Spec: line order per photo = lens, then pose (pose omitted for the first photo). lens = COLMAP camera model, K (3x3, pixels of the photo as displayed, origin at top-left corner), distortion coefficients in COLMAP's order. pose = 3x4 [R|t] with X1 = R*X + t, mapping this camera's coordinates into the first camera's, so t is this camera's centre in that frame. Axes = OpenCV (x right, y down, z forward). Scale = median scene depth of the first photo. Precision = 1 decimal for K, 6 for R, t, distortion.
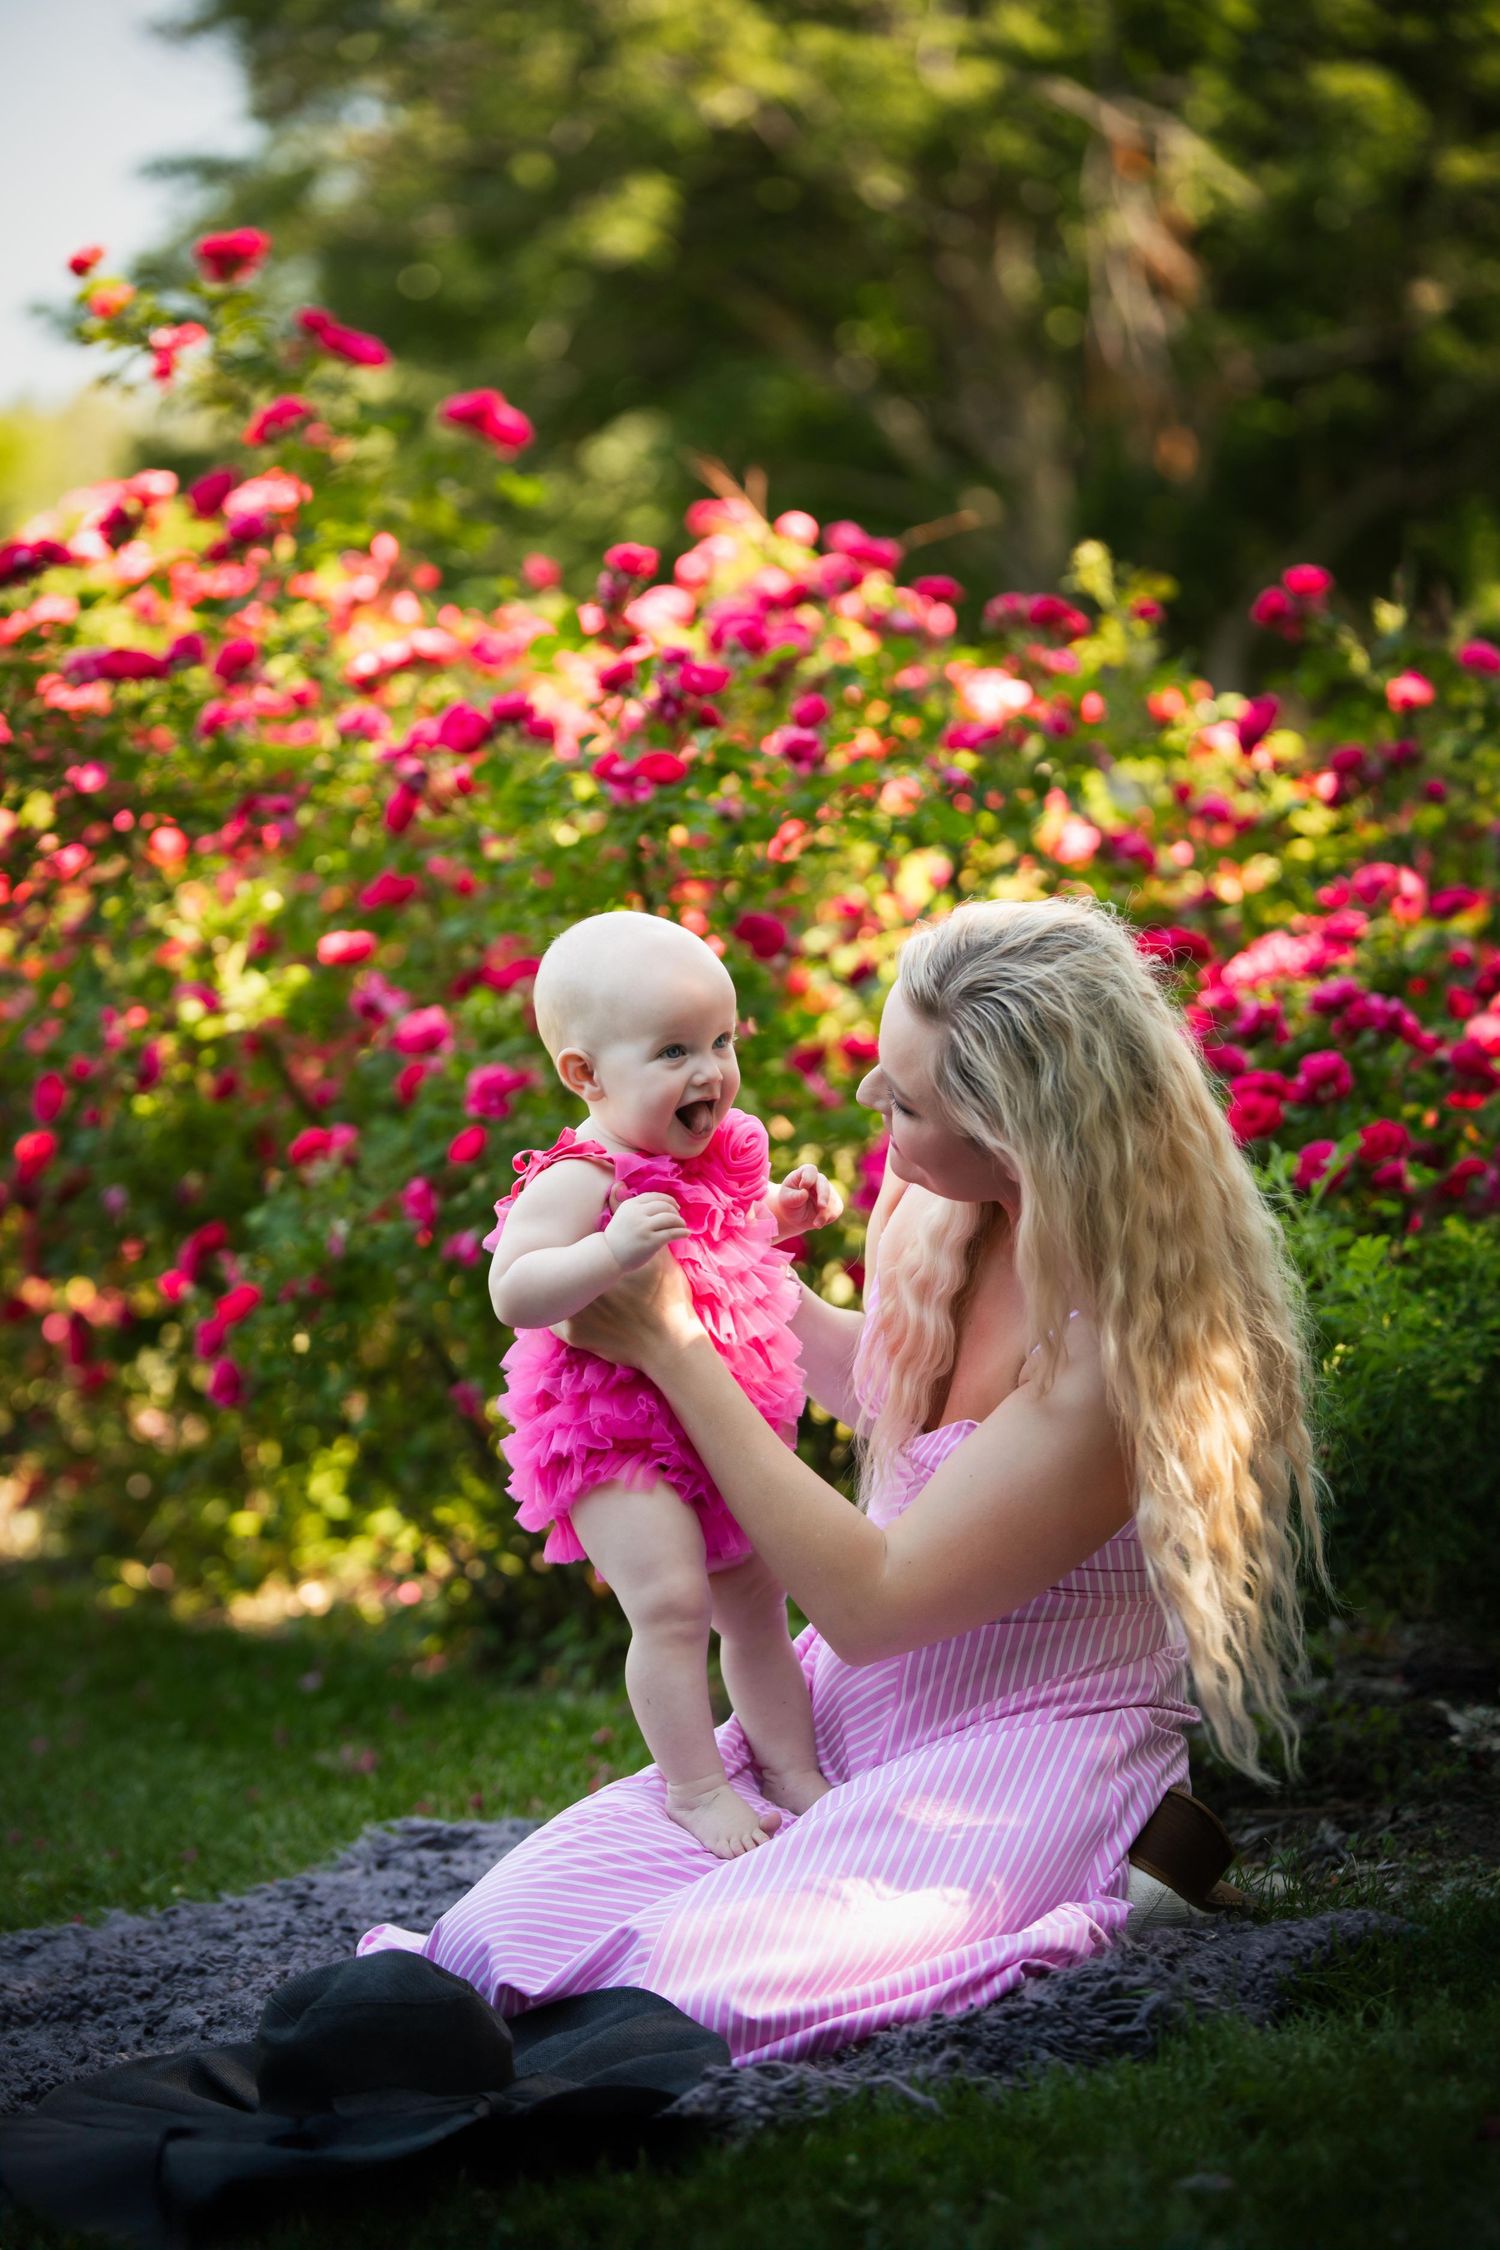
lens RADIAL K [[7288.2, 0, 749.1], [0, 7288.2, 1078.2], [0, 0, 1]] dist [0.715642, 0.513552]
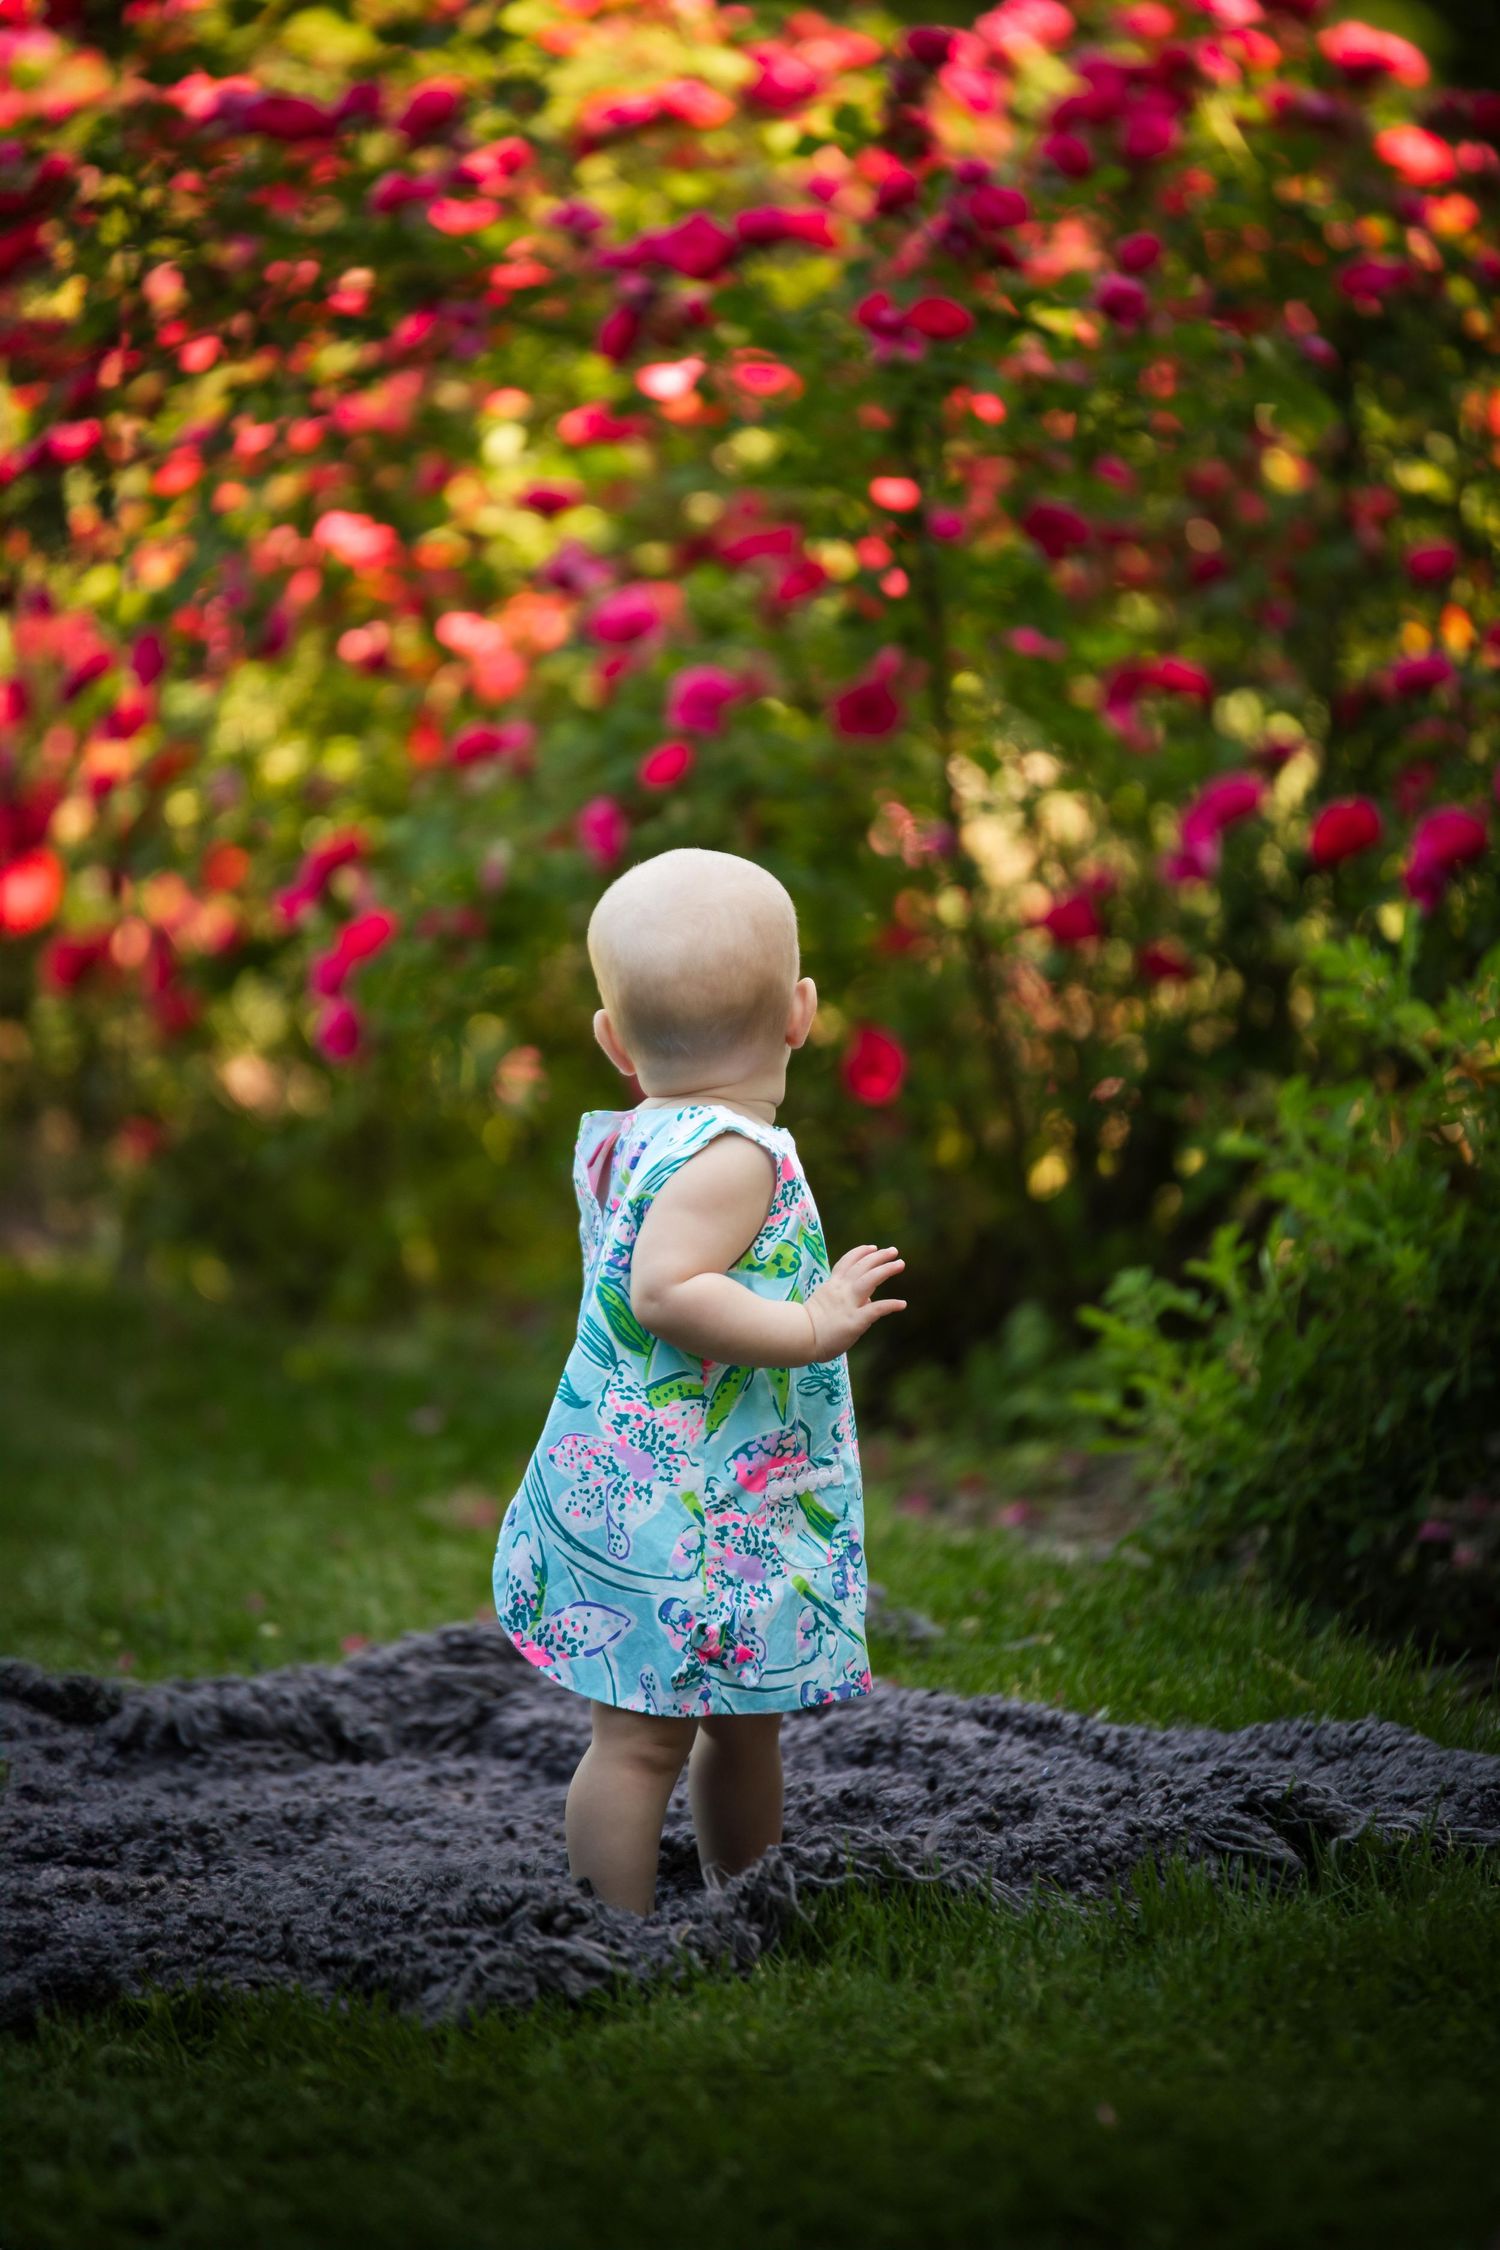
lens RADIAL K [[12640.8, 0, 750.0], [0, 12640.8, 1125.0], [0, 0, 1]] dist [1.917329, -12.049288]
pose [[0.995449, 0.085964, -0.041131, 0.030796], [-0.084175, 0.995505, 0.043414, -0.012335], [0.044678, -0.039754, 0.998210, -0.387284]]
